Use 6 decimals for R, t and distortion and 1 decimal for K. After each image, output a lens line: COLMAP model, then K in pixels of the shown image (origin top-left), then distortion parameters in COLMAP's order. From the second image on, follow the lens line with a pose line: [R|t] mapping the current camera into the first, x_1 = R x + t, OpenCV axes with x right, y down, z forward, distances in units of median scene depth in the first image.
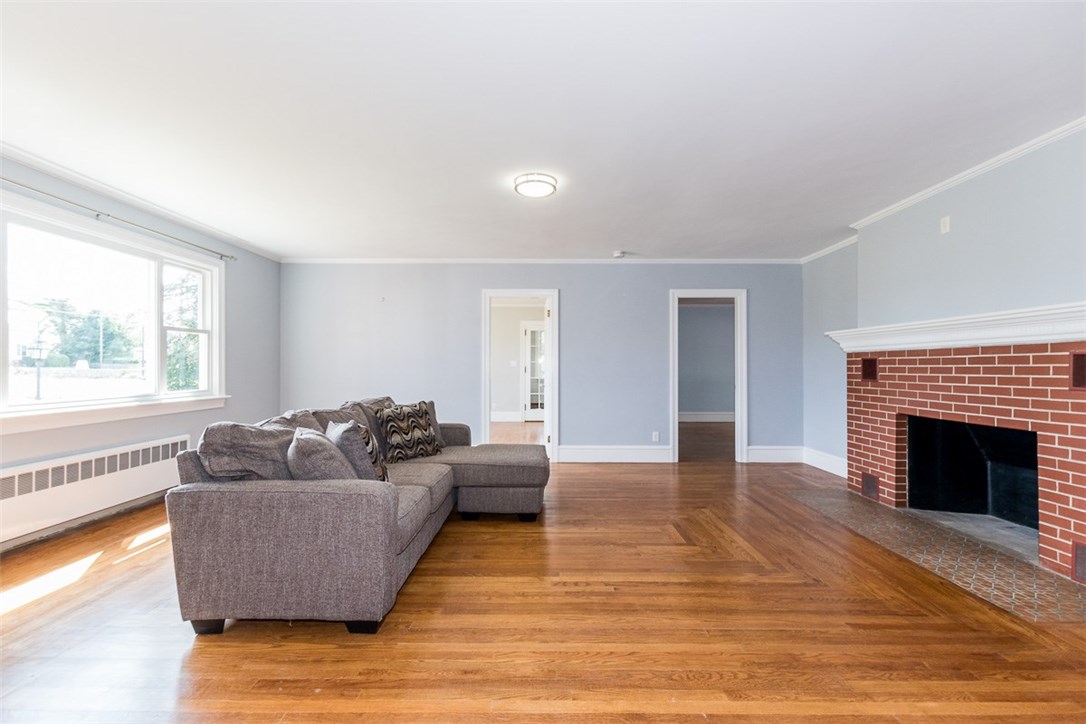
lens RADIAL K [[467.3, 0, 542.1], [0, 467.3, 364.4], [0, 0, 1]] dist [0.002217, -0.000179]
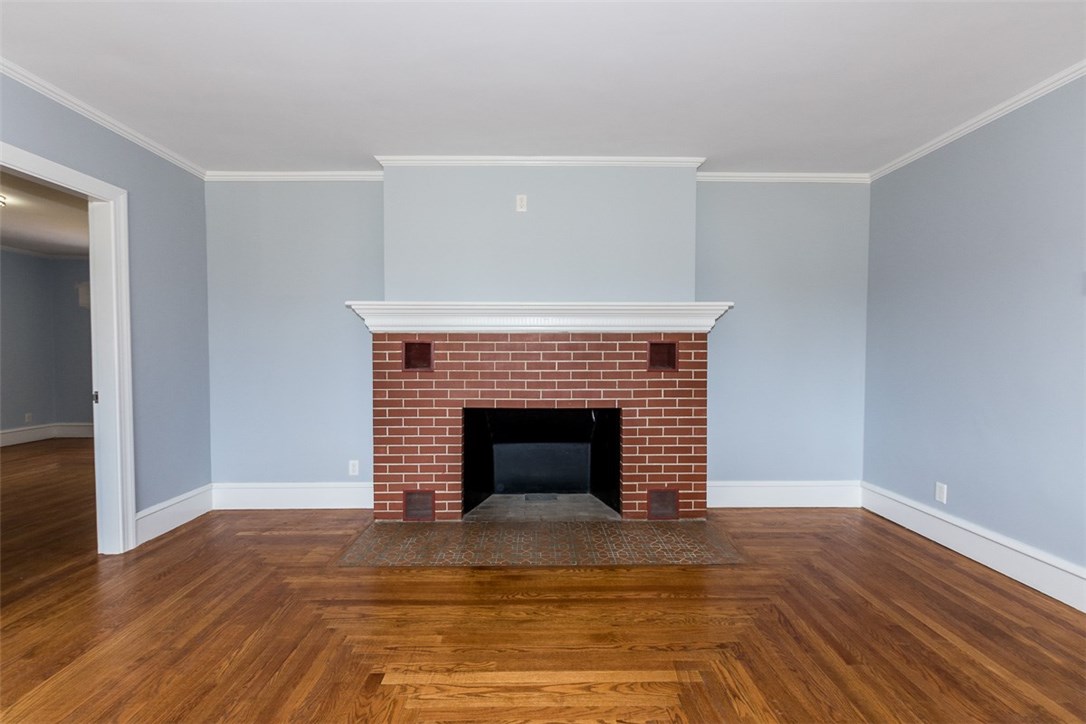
lens RADIAL K [[471.1, 0, 541.2], [0, 471.1, 364.4], [0, 0, 1]] dist [0.002383, -0.000748]
pose [[-0.015617, -0.022335, 0.999629, -0.094147], [-0.006166, 0.999734, 0.022241, 0.006619], [-0.999859, -0.005817, -0.015751, 0.920045]]
